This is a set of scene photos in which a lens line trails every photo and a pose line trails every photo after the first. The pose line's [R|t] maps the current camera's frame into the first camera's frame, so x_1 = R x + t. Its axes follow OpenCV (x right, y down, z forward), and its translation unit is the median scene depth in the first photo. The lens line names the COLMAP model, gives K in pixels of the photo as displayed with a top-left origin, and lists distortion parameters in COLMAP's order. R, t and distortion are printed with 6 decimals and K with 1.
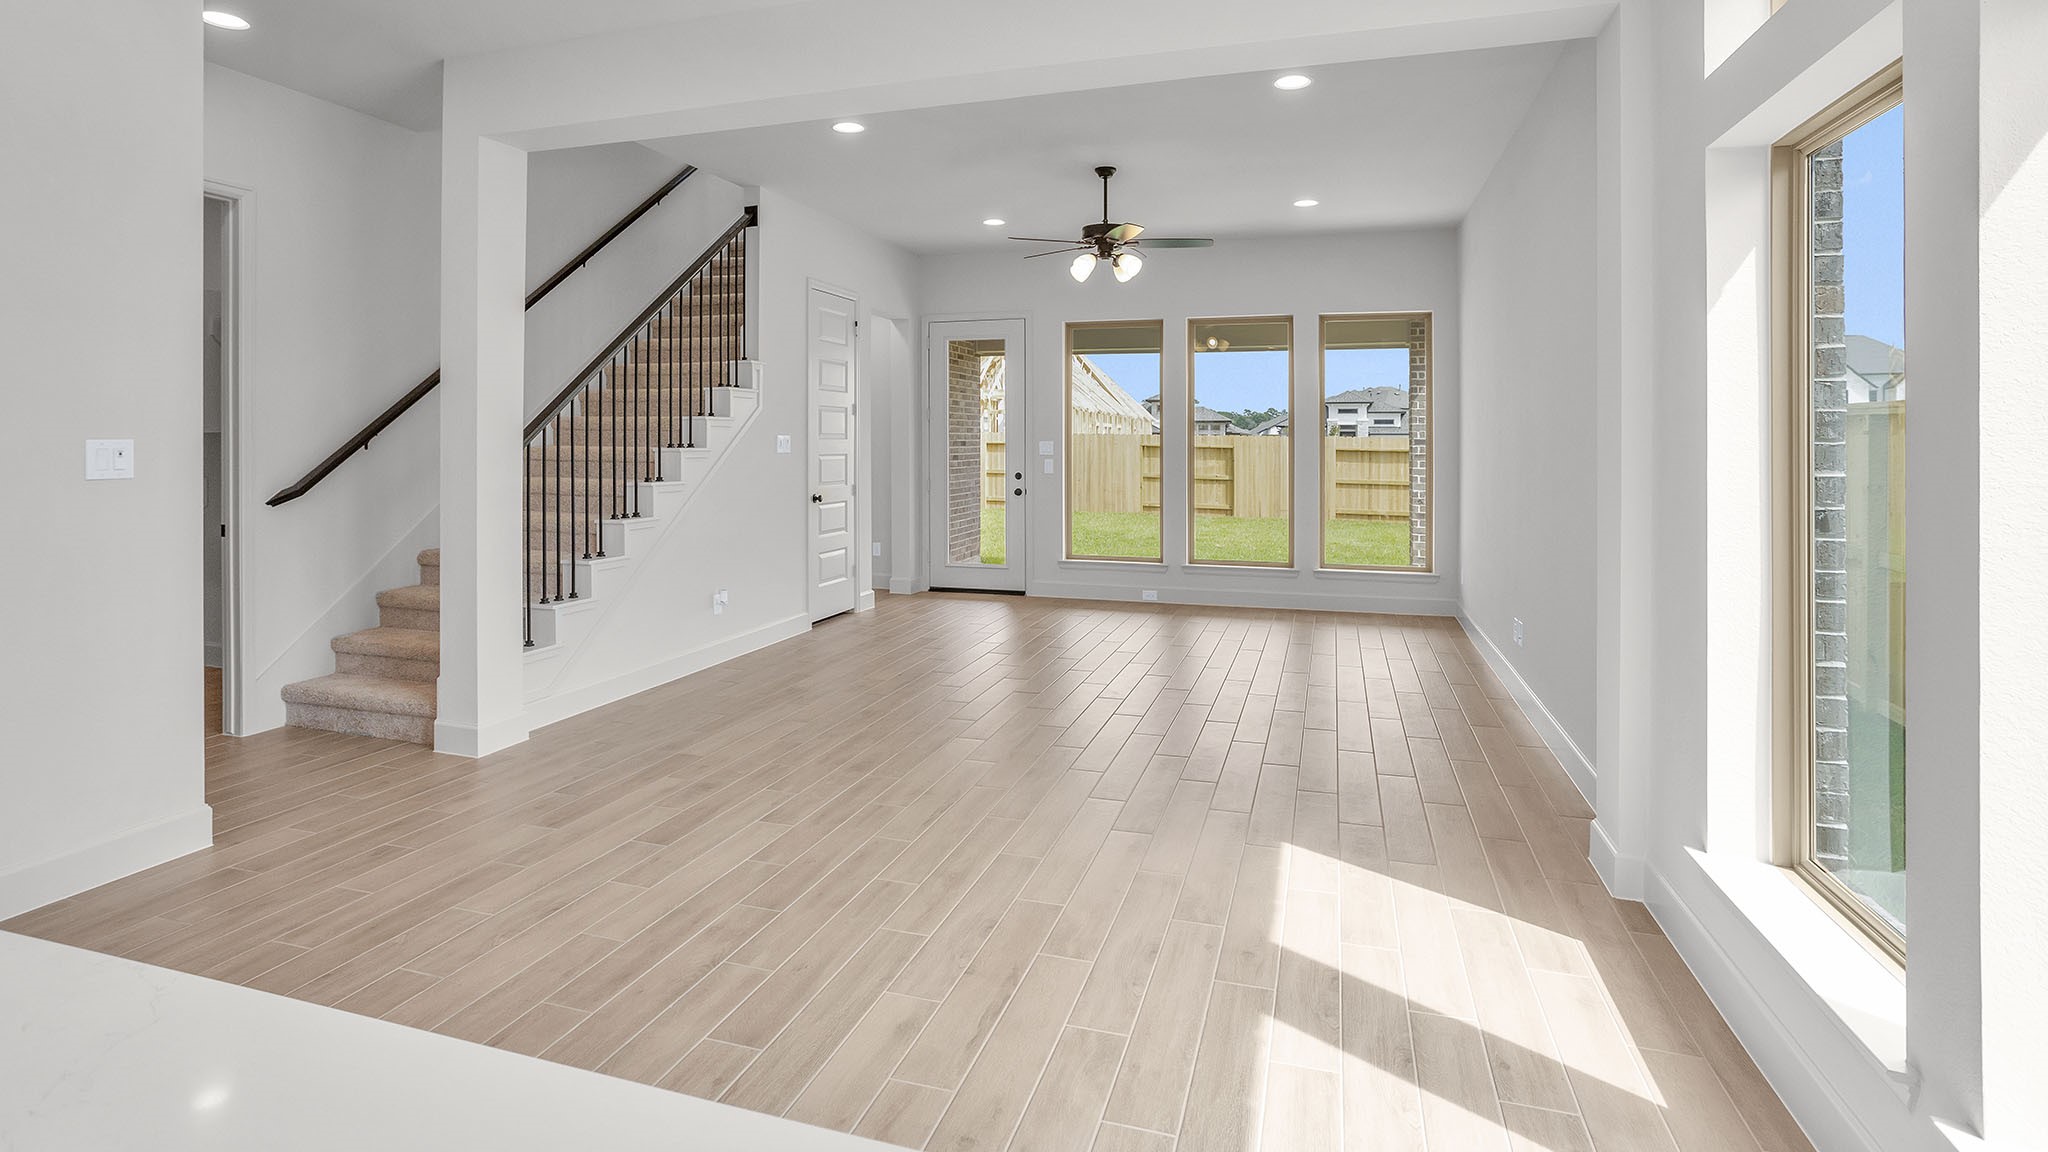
lens RADIAL K [[991.8, 0, 1012.9], [0, 991.8, 446.6], [0, 0, 1]] dist [-0.022904, 0.000294]
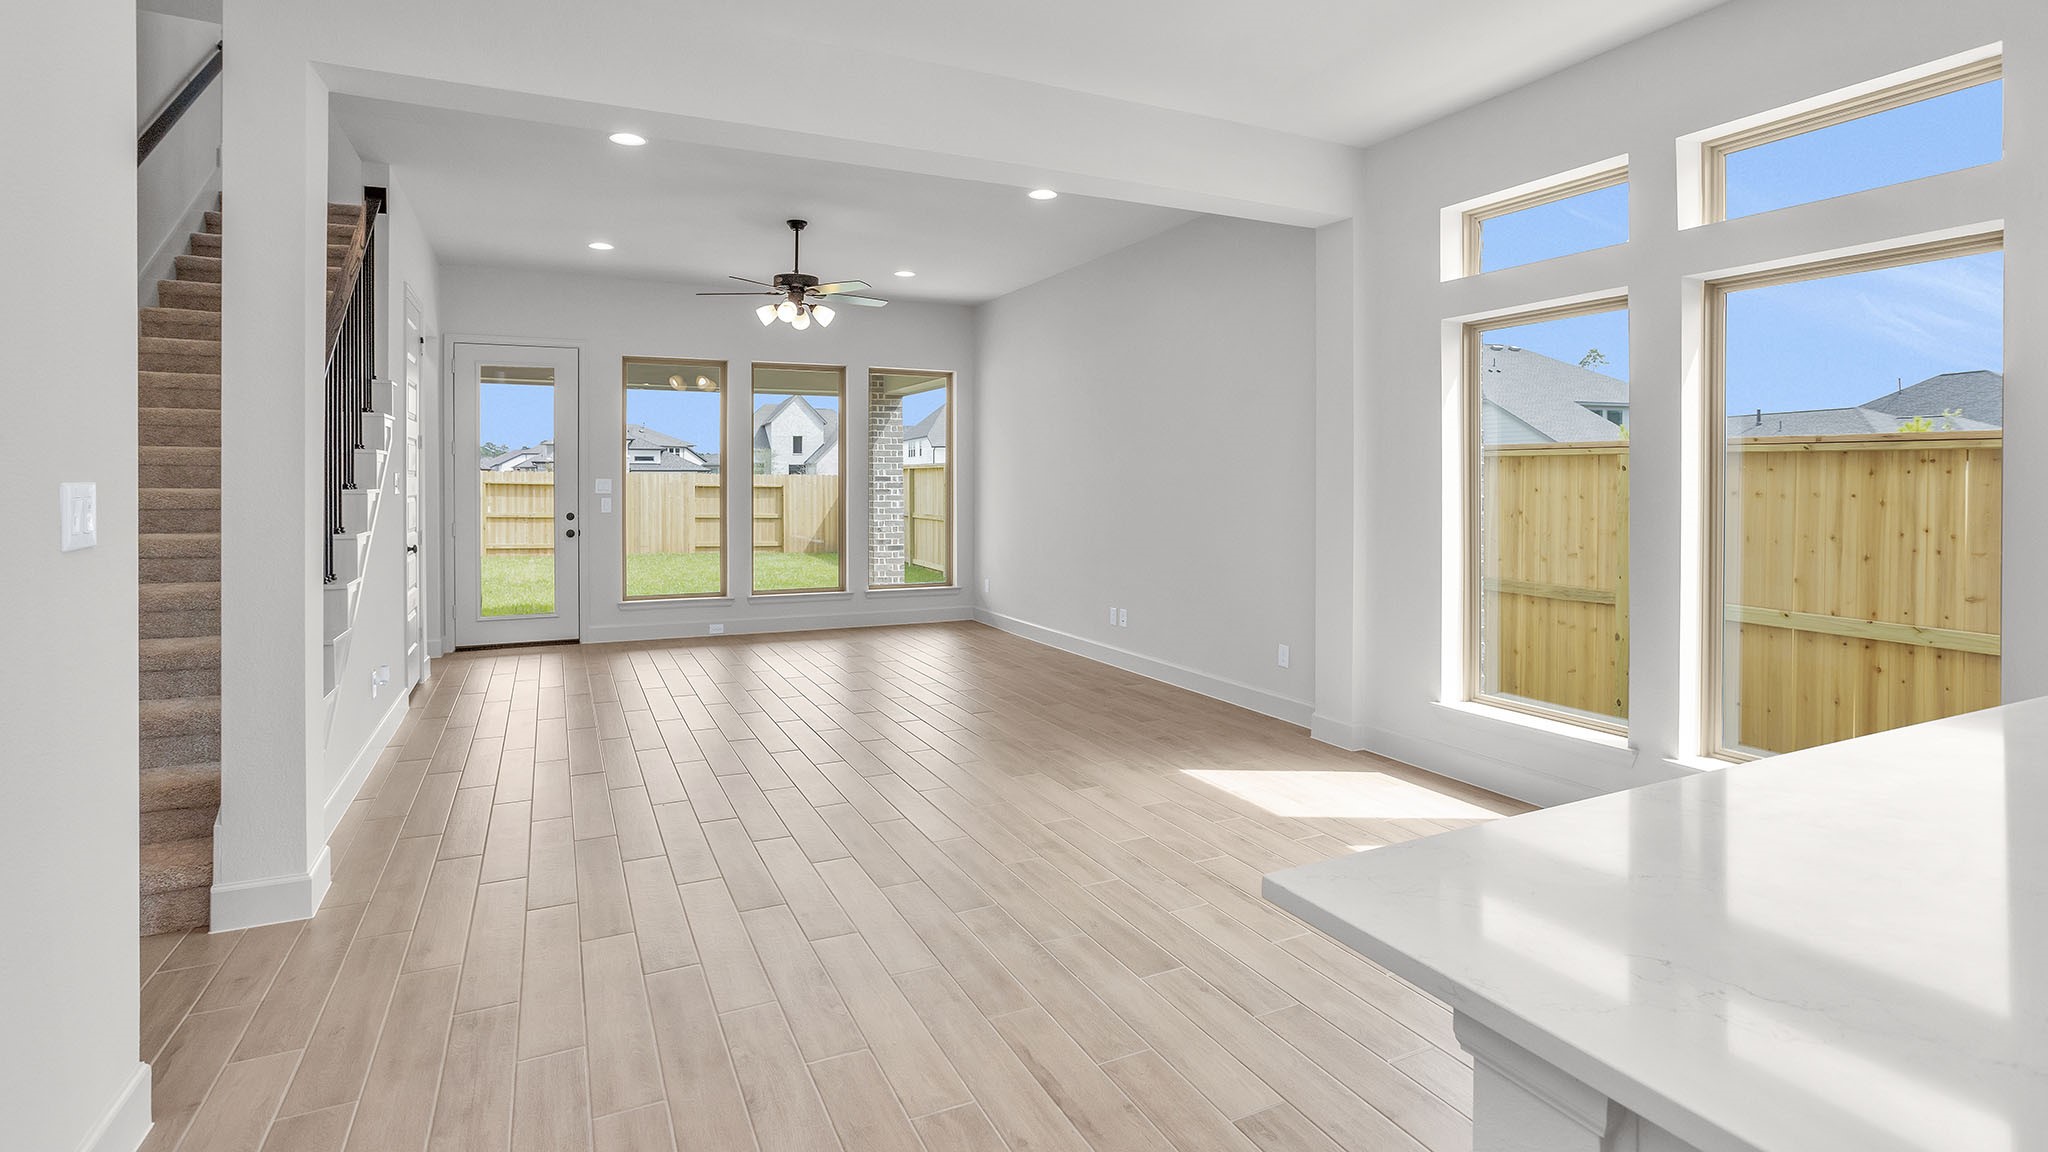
lens RADIAL K [[966.0, 0, 999.5], [0, 966.0, 492.3], [0, 0, 1]] dist [-0.021536, 0.000709]
pose [[0.732638, -0.010165, 0.680542, -0.325531], [0.003175, 0.999929, 0.011517, -0.002195], [-0.680611, -0.006278, 0.732618, 0.068477]]
